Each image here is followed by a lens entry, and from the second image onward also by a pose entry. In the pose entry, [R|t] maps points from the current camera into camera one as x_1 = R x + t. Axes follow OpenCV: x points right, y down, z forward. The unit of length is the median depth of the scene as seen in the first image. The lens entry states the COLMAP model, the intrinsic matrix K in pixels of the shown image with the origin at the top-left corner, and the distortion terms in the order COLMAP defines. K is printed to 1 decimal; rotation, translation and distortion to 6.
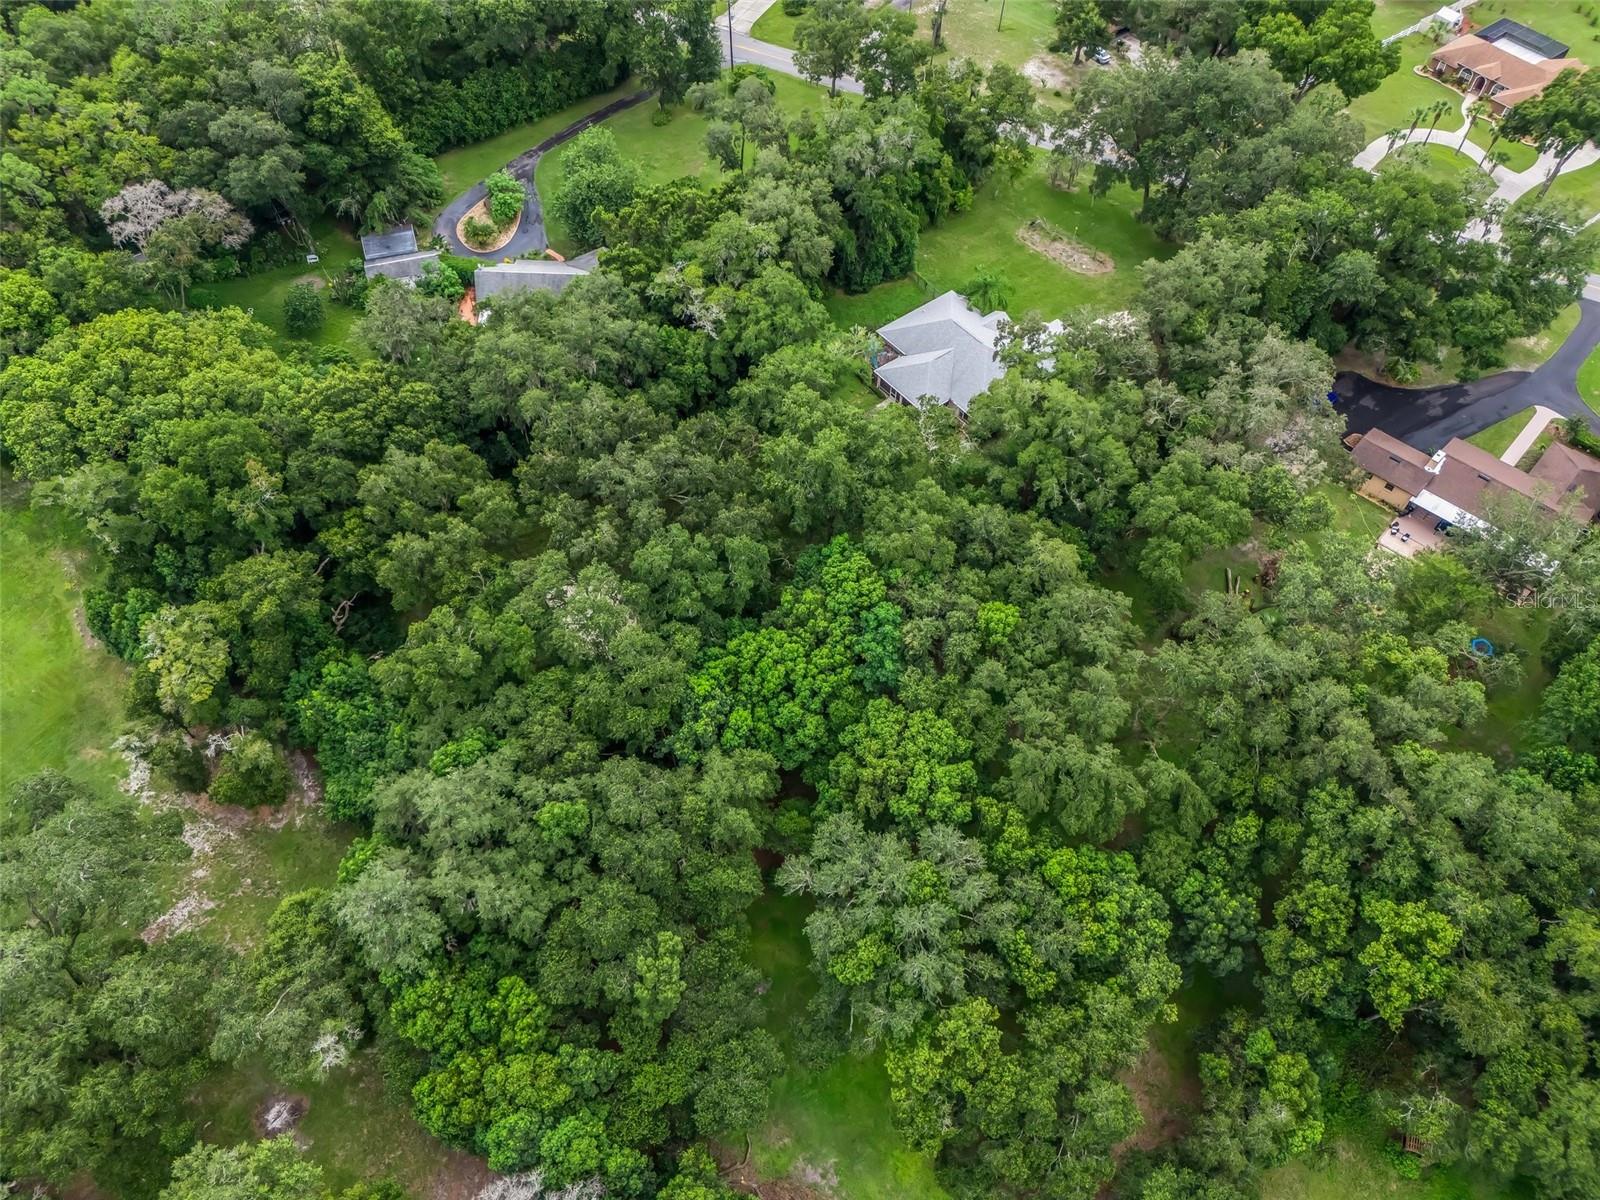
lens RADIAL K [[1178.2, 0, 800.0], [0, 1178.2, 600.0], [0, 0, 1]] dist [0.055640, -0.052806]
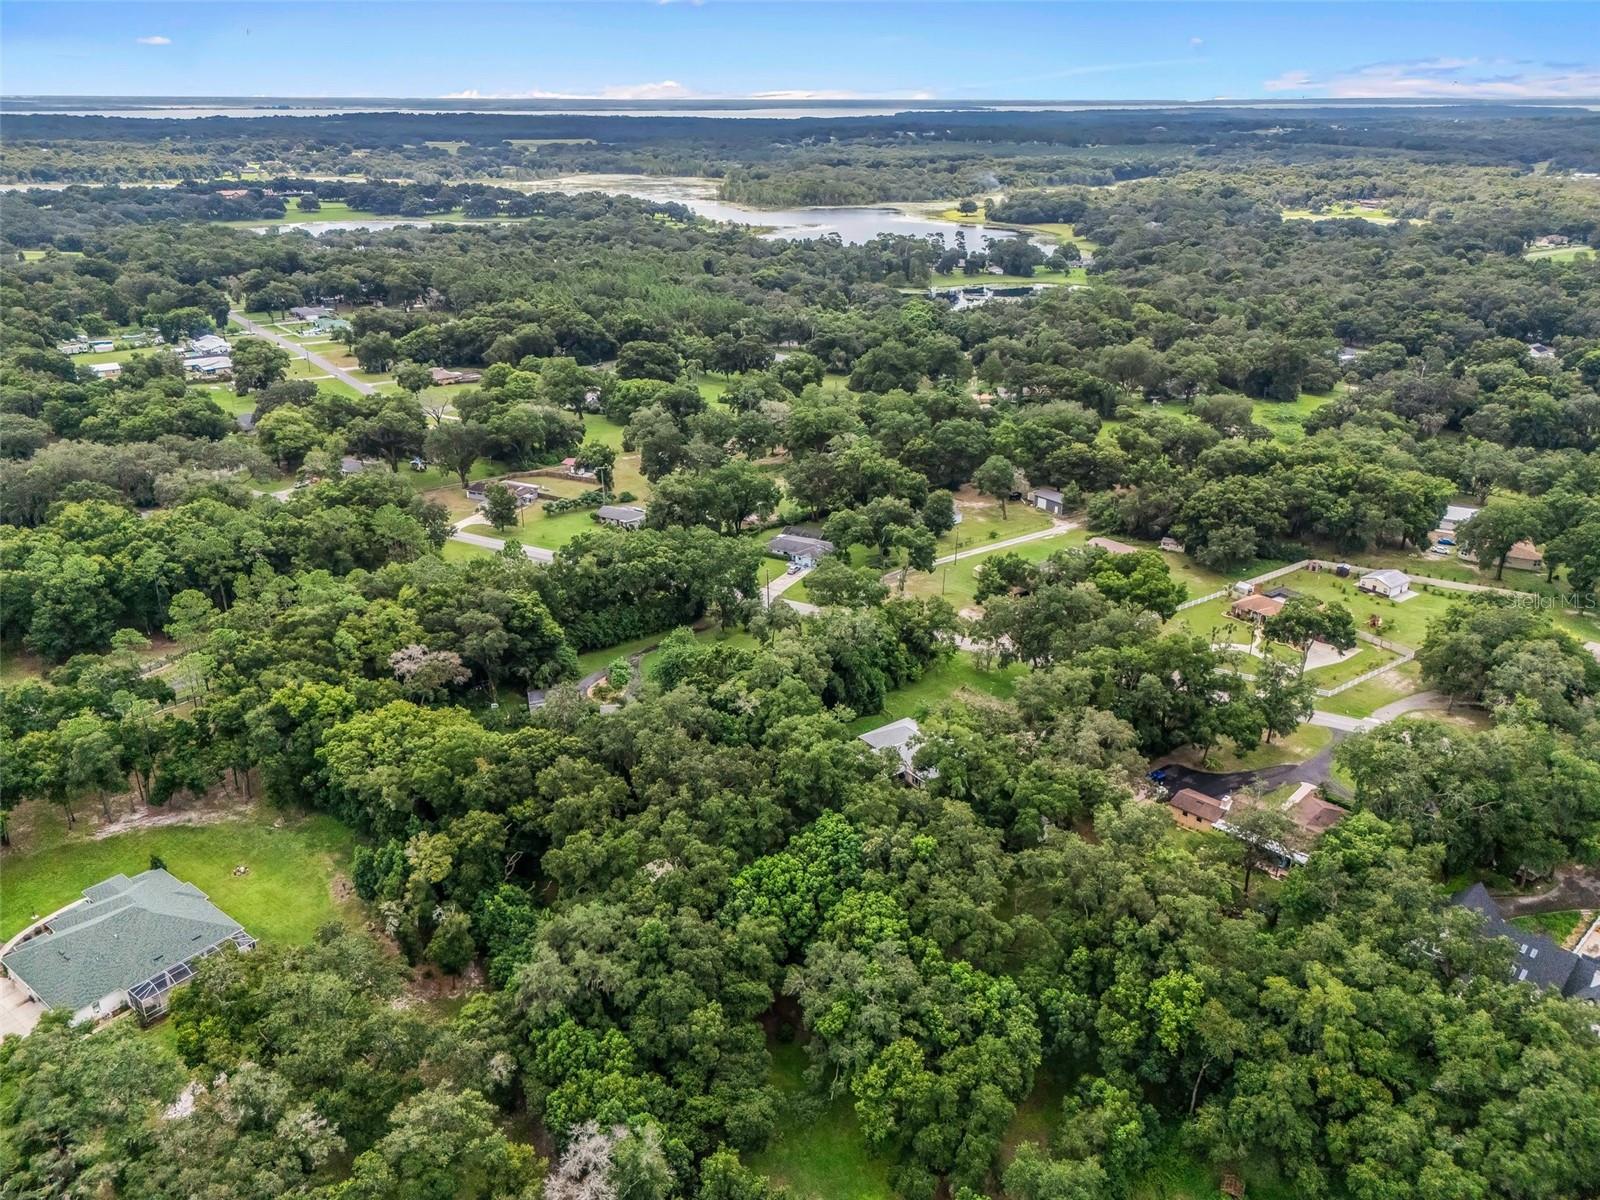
lens RADIAL K [[1136.3, 0, 800.0], [0, 1136.3, 600.0], [0, 0, 1]] dist [0.047842, -0.028294]
pose [[0.999580, -0.008736, -0.027632, 0.043436], [-0.006186, 0.867187, -0.497943, 0.481861], [0.028312, 0.497905, 0.866769, -0.501905]]
